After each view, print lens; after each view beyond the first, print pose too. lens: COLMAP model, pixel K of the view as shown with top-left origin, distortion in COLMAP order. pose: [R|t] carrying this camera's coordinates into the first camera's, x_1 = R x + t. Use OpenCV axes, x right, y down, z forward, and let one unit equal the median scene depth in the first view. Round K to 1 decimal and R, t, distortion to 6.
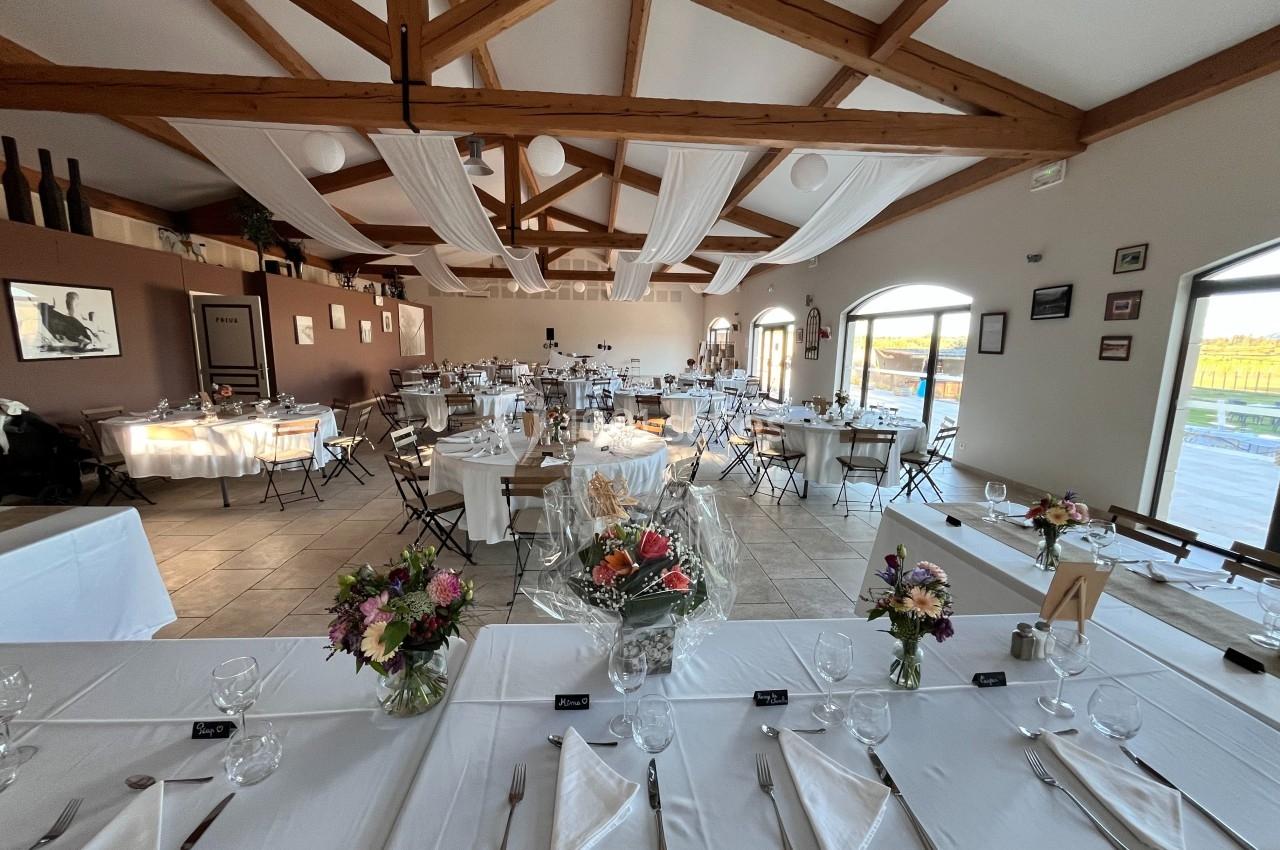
lens RADIAL K [[521.0, 0, 634.7], [0, 521.0, 427.1], [0, 0, 1]] dist [-0.000295, 0.000435]
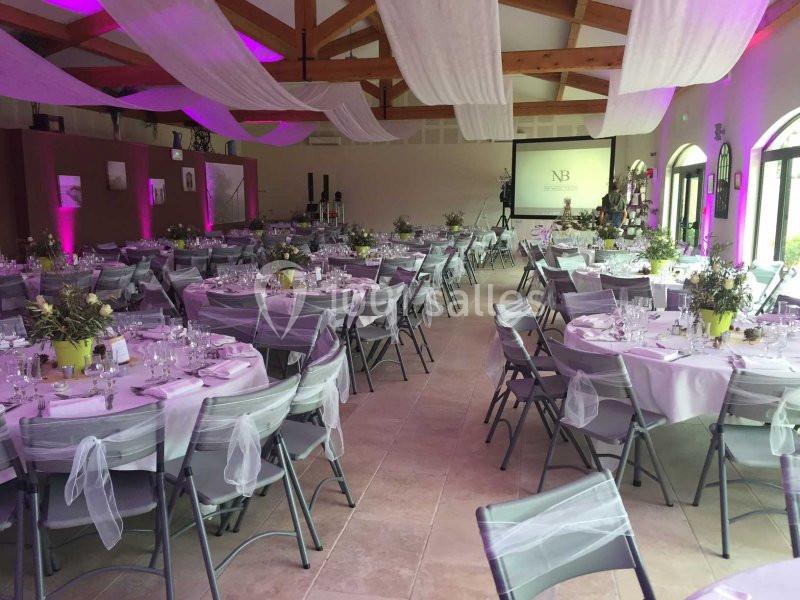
lens RADIAL K [[684.5, 0, 400.0], [0, 684.5, 300.0], [0, 0, 1]] dist [0.110381, -0.157128]
pose [[0.964875, 0.020525, -0.261908, 0.330434], [-0.024063, 0.999657, -0.010311, -0.008285], [0.261606, 0.016251, 0.965038, 0.030619]]
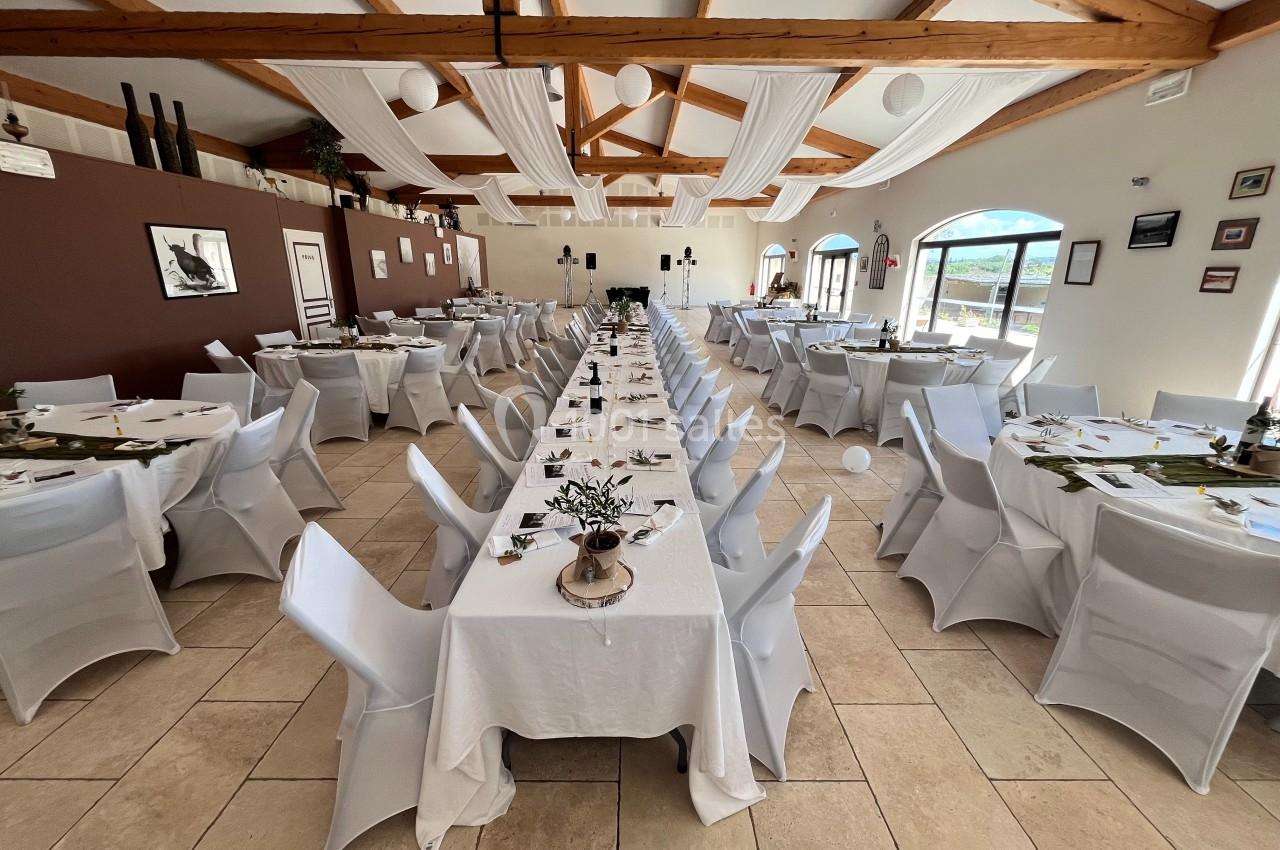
lens RADIAL K [[521.0, 0, 634.7], [0, 521.0, 427.1], [0, 0, 1]] dist [-0.000295, 0.000435]
pose [[0.997269, 0.012693, -0.072755, -0.068459], [-0.002964, 0.991205, 0.132305, -0.003782], [0.073794, -0.131728, 0.988535, -0.057875]]
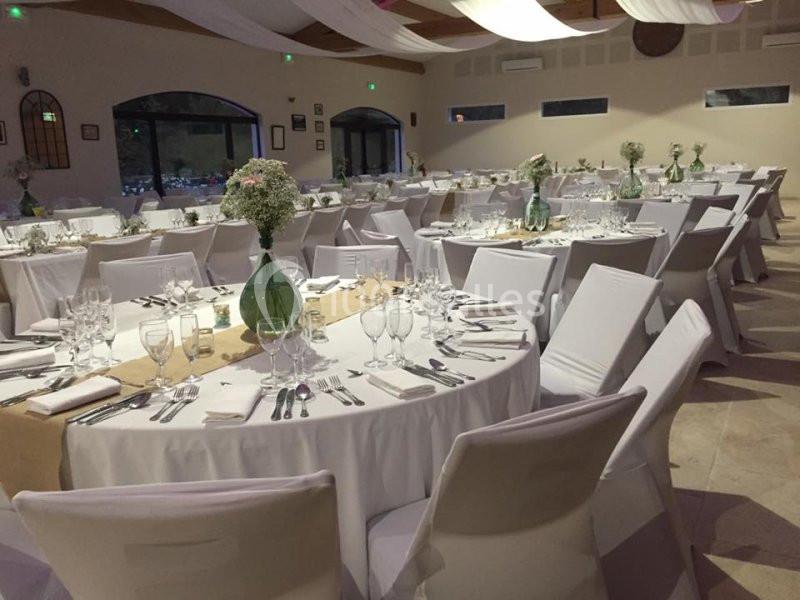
lens RADIAL K [[684.5, 0, 400.0], [0, 684.5, 300.0], [0, 0, 1]] dist [0.110381, -0.157128]
pose [[-0.830588, -0.111862, 0.545537, -1.016278], [0.103235, 0.931710, 0.348223, -0.450254], [-0.547235, 0.345549, -0.762319, 2.811448]]
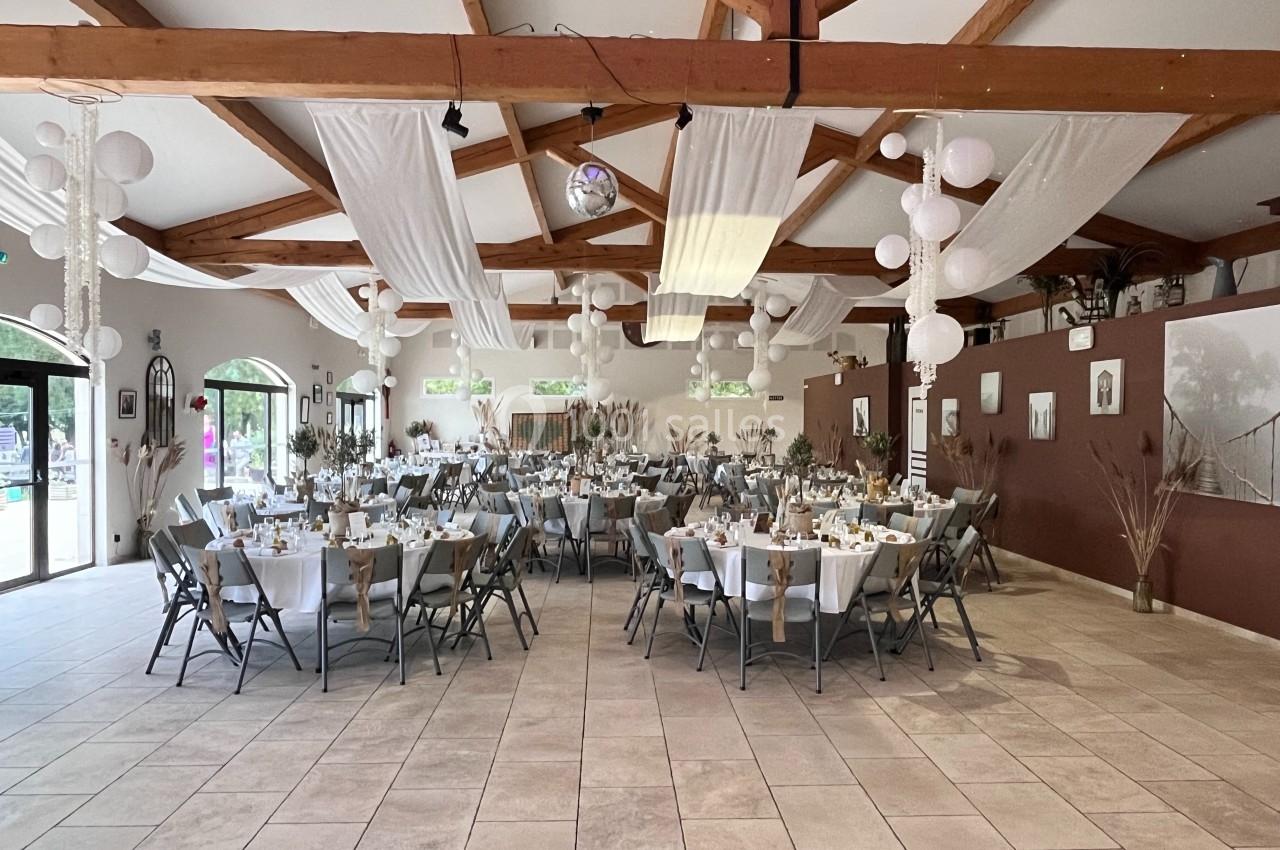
lens RADIAL K [[907.3, 0, 640.0], [0, 907.3, 425.0], [0, 0, 1]] dist [0.002513, 0.001969]
pose [[-0.999059, -0.022613, 0.037007, -0.376911], [-0.015893, 0.984843, 0.172721, -0.615751], [-0.040352, 0.171970, -0.984275, 3.608780]]
